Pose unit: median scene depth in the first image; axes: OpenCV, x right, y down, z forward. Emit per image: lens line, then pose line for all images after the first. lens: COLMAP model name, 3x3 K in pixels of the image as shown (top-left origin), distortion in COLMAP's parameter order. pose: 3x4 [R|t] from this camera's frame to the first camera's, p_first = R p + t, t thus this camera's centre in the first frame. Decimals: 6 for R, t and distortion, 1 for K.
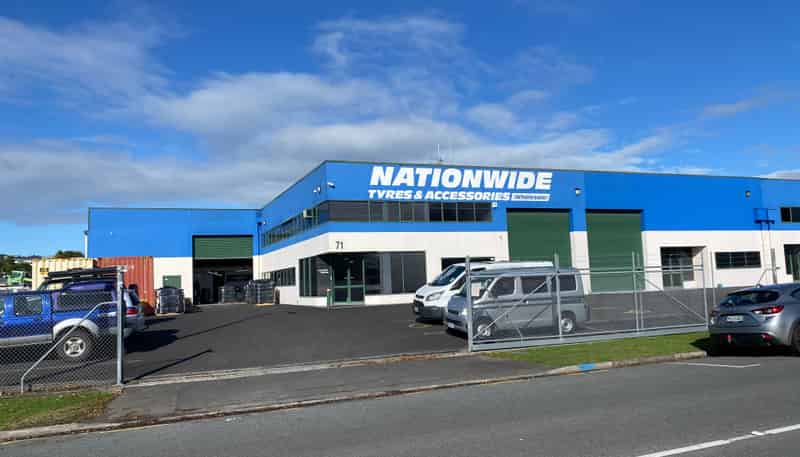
lens RADIAL K [[598.0, 0, 400.0], [0, 598.0, 228.5], [0, 0, 1]] dist [0.119992, -0.316638]
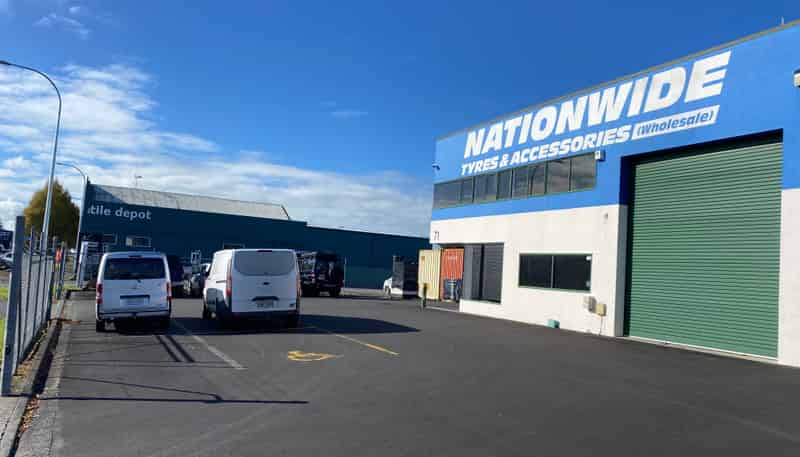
lens RADIAL K [[598.0, 0, 400.0], [0, 598.0, 228.5], [0, 0, 1]] dist [0.119992, -0.316638]
pose [[0.093182, -0.026180, -0.995305, 0.675777], [0.024694, 0.999407, -0.023977, 0.033711], [0.995343, -0.022344, 0.093773, 0.786182]]
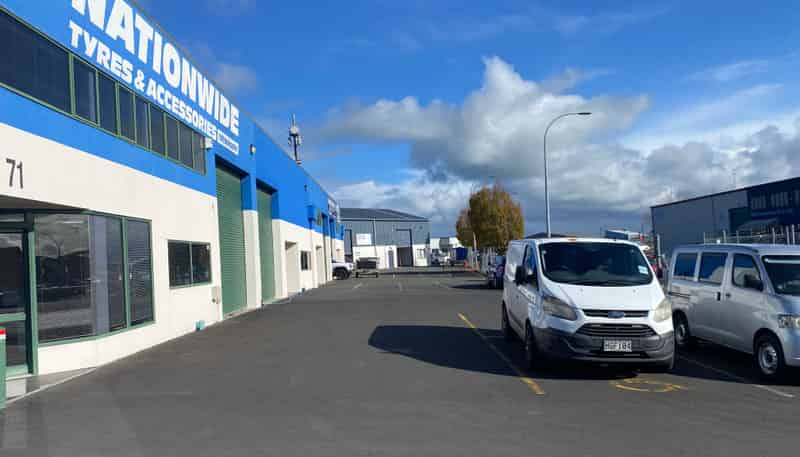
lens RADIAL K [[608.0, 0, 400.0], [0, 608.0, 228.5], [0, 0, 1]] dist [0.000490, -0.000544]
pose [[0.367020, 0.061647, 0.928168, -0.268581], [-0.037027, 0.997979, -0.051642, 0.055975], [-0.929476, -0.015413, 0.368561, 0.660521]]
